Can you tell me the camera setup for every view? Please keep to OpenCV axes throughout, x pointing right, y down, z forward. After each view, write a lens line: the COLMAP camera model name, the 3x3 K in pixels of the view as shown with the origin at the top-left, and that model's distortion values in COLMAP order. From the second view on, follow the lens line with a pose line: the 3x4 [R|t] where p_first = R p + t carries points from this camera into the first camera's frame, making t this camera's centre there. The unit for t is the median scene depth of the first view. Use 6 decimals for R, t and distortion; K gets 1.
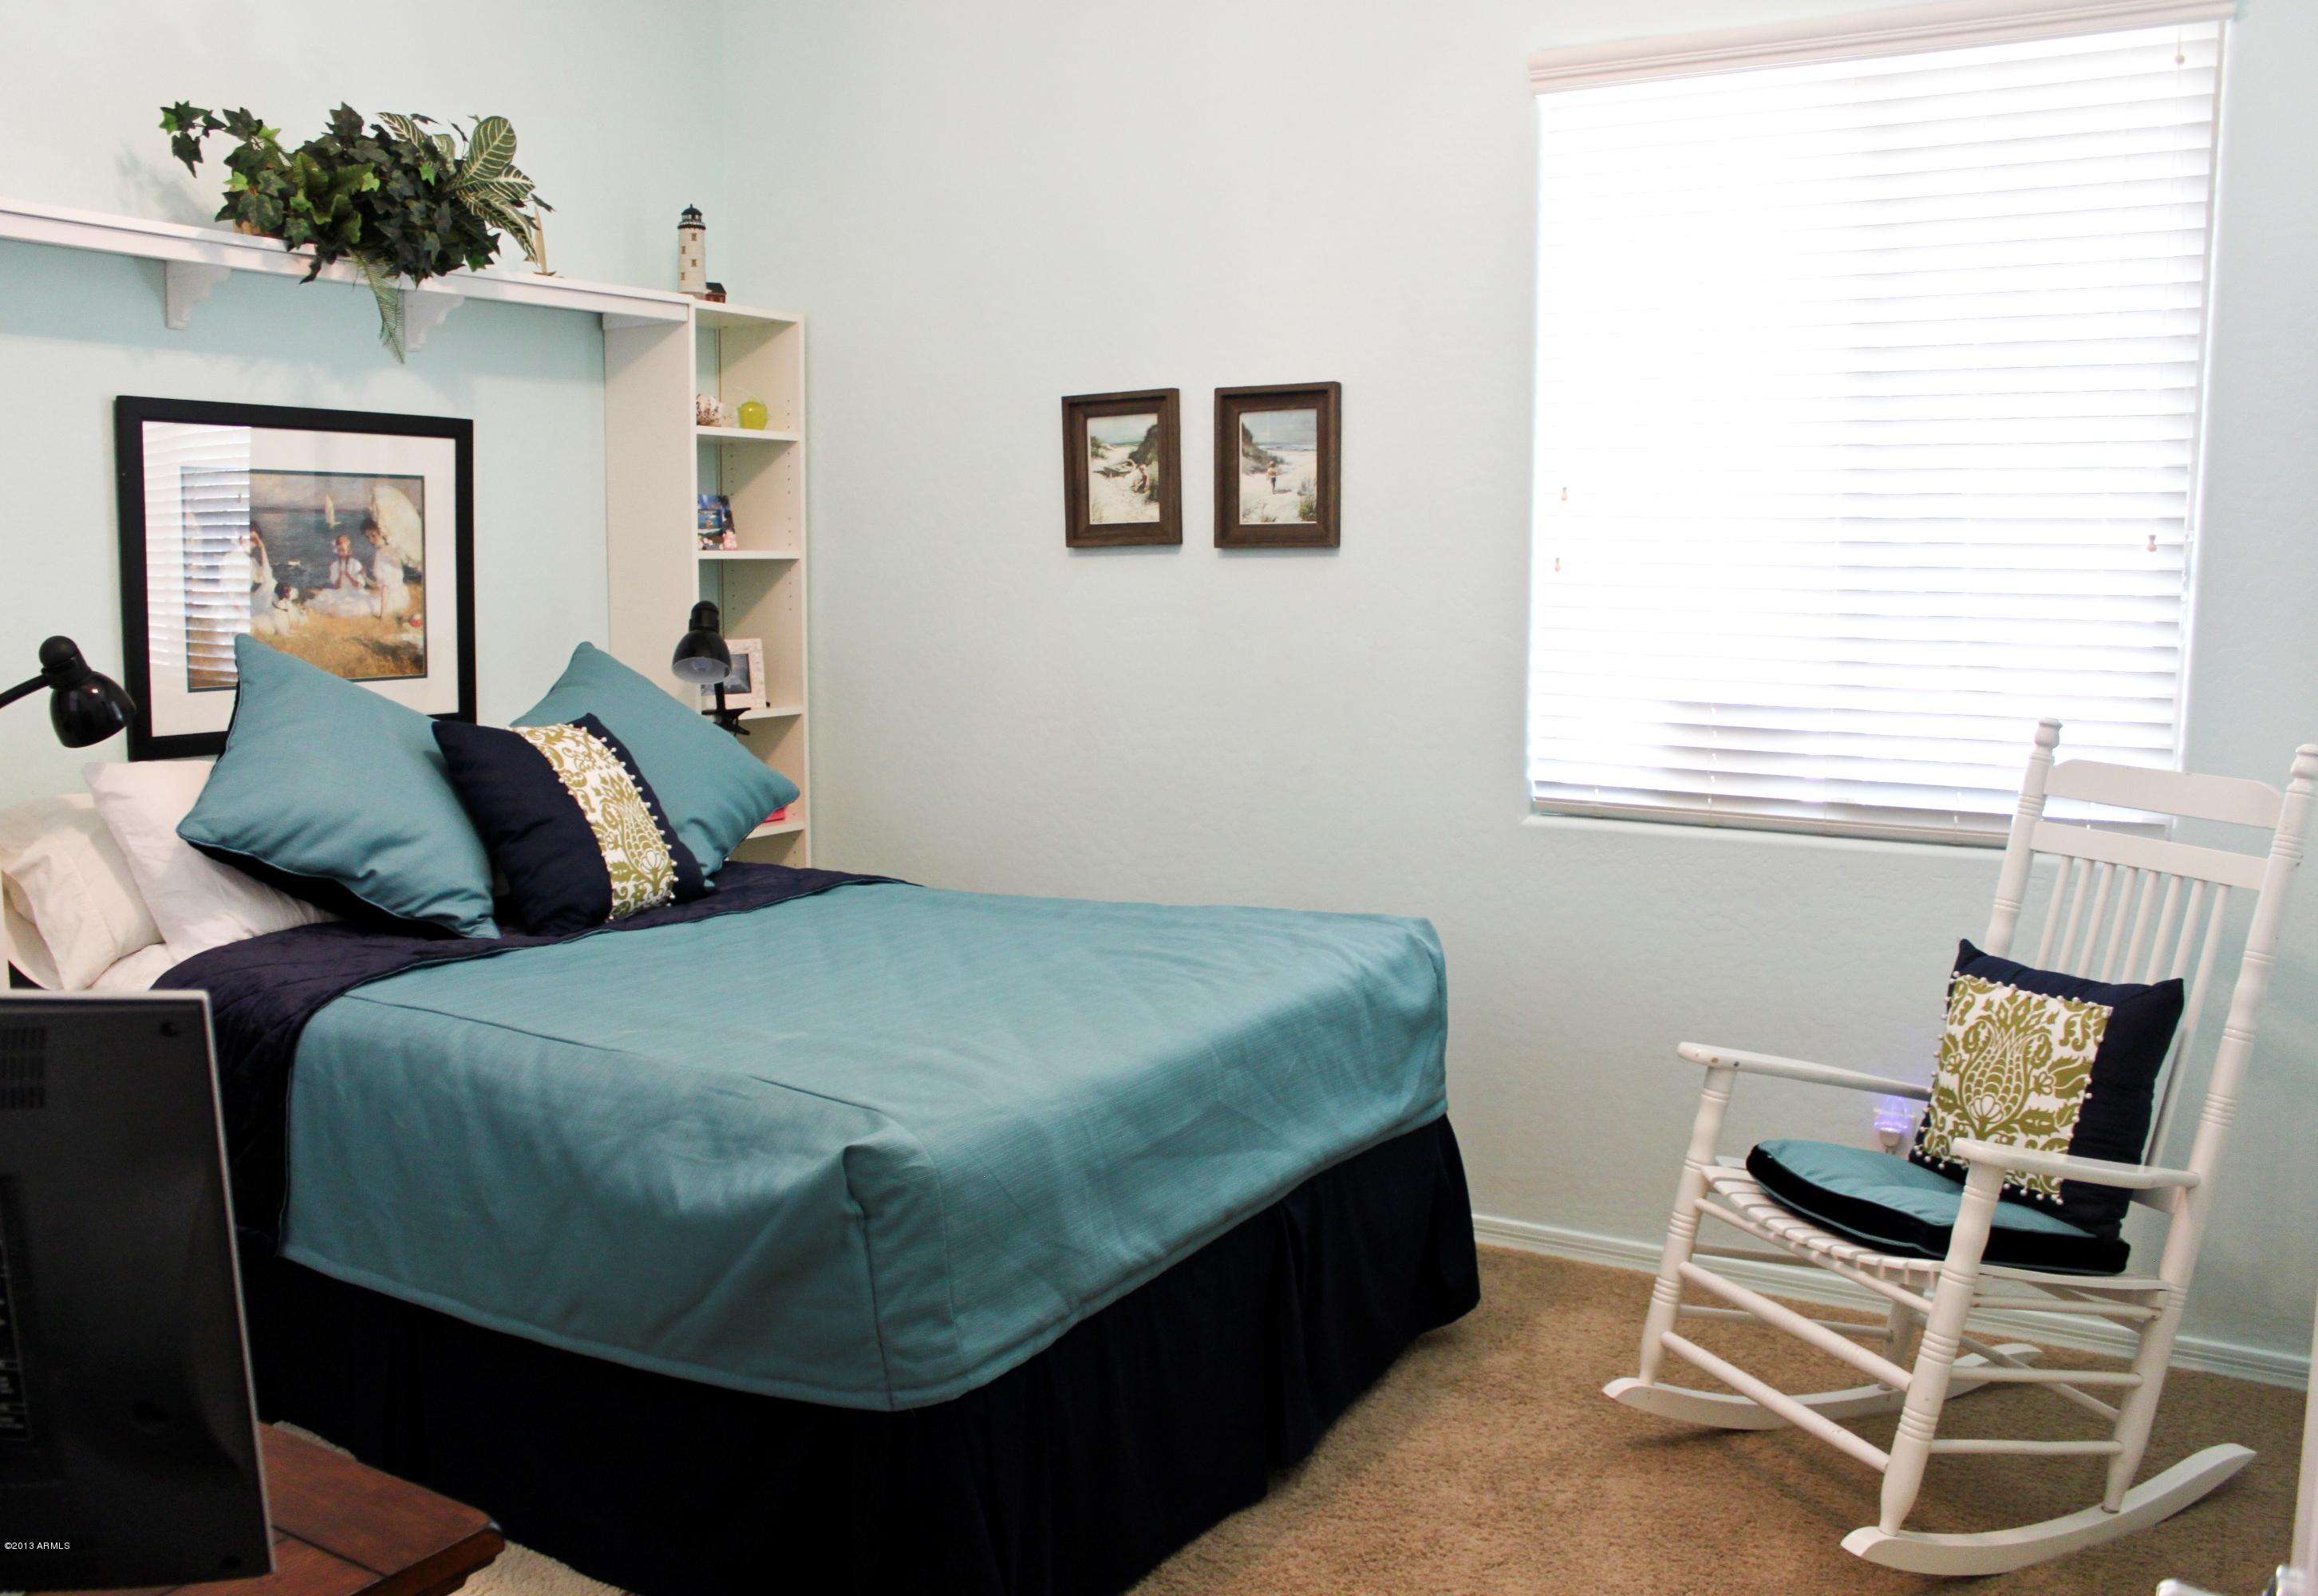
lens RADIAL K [[1928.1, 0, 1157.5], [0, 1928.1, 794.5], [0, 0, 1]] dist [-0.091501, 0.008086]
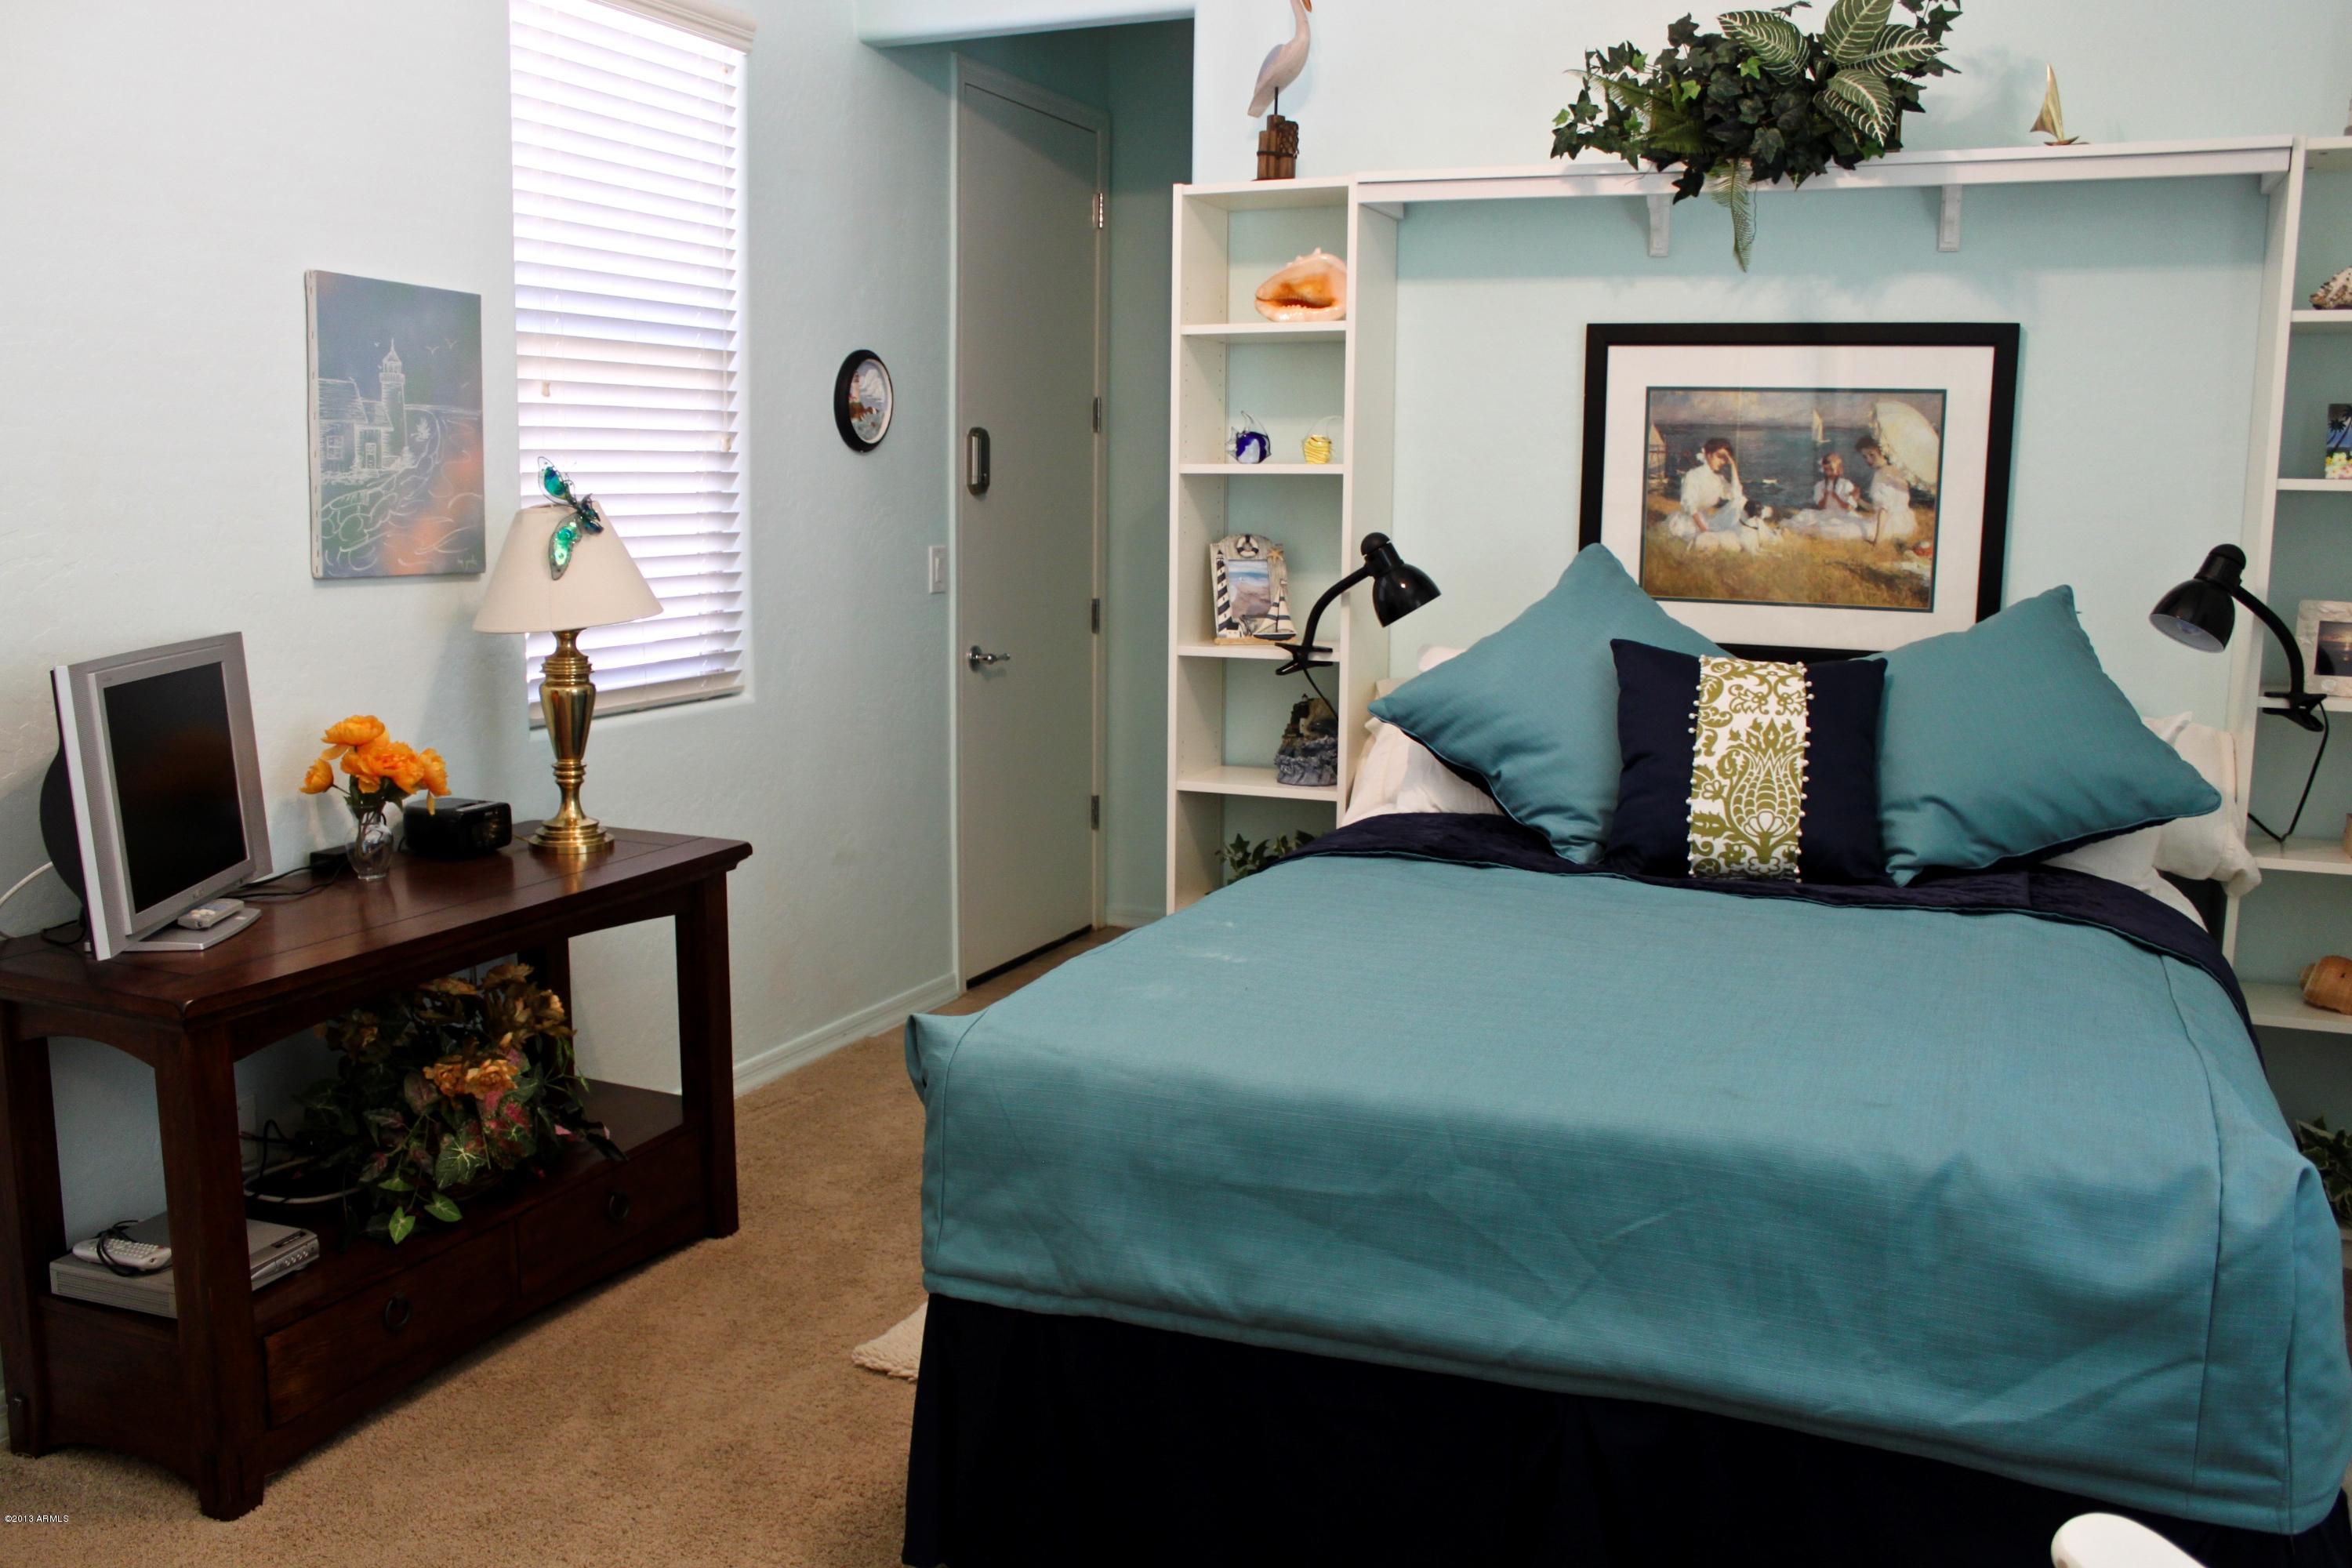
lens RADIAL K [[2002.9, 0, 1174.8], [0, 2002.9, 790.9], [0, 0, 1]] dist [-0.135078, 0.025629]
pose [[0.153533, 0.147853, -0.977020, 0.527068], [-0.127339, 0.983459, 0.128817, -0.056713], [0.979904, 0.104636, 0.169821, 0.538723]]
